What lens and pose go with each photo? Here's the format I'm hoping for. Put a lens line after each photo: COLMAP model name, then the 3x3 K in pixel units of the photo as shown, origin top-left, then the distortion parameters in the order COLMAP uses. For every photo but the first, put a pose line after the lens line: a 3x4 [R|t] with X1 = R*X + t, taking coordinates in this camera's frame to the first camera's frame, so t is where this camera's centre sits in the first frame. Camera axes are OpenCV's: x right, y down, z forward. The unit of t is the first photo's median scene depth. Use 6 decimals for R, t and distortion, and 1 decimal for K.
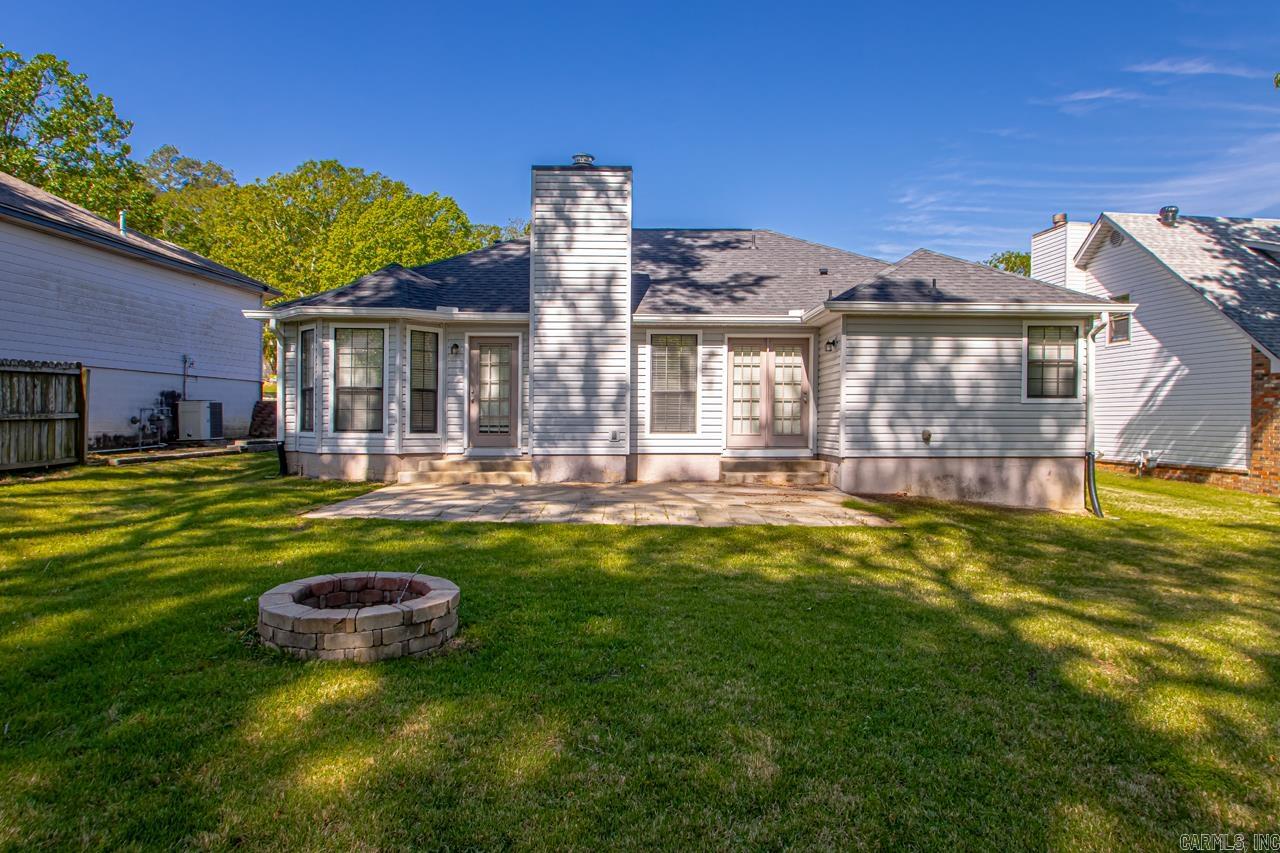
lens RADIAL K [[768.6, 0, 640.4], [0, 768.6, 418.9], [0, 0, 1]] dist [-0.007660, -0.005037]
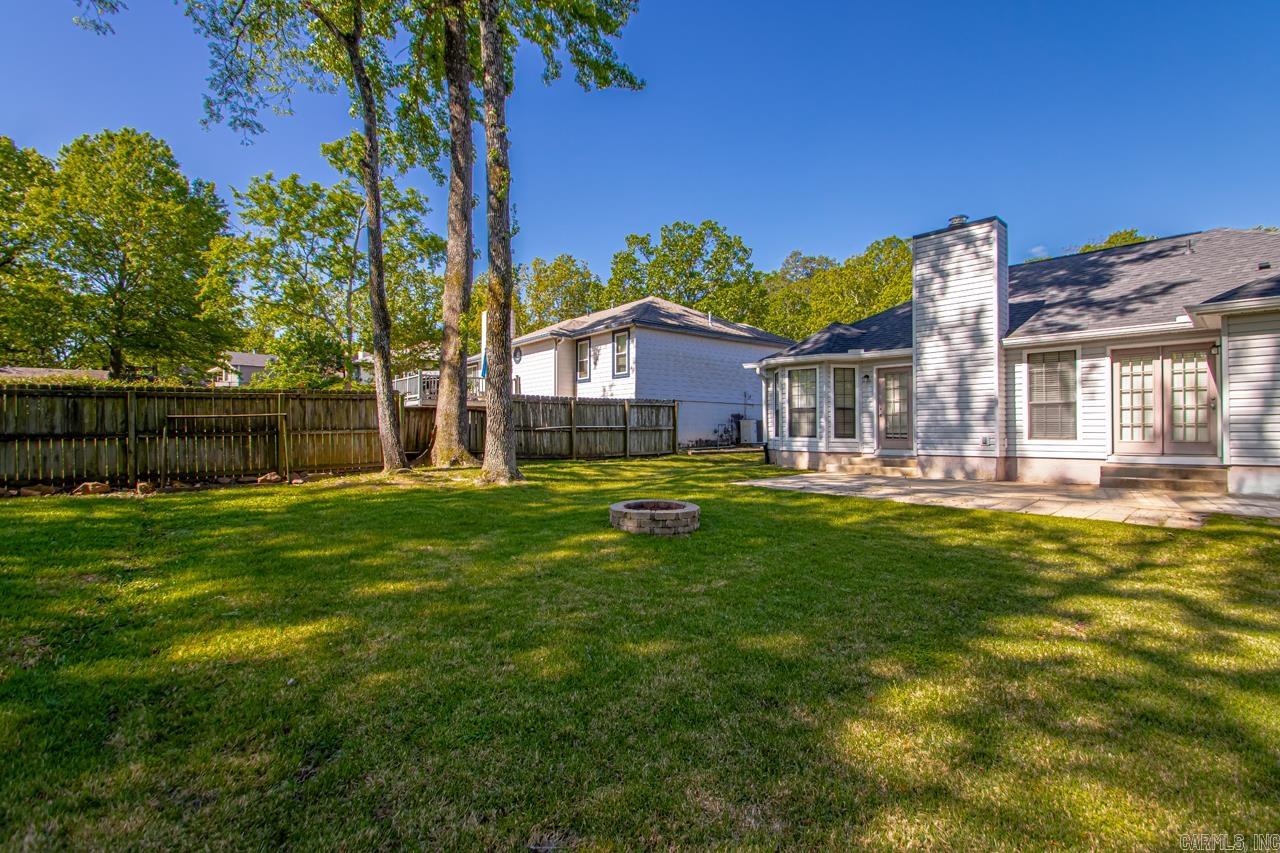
lens RADIAL K [[599.9, 0, 640.9], [0, 599.9, 428.8], [0, 0, 1]] dist [0.022563, -0.002517]
pose [[0.667047, -0.005512, -0.744996, 0.305227], [-0.002425, 0.999951, -0.009570, 0.012395], [0.745012, 0.008190, 0.667001, -0.039374]]
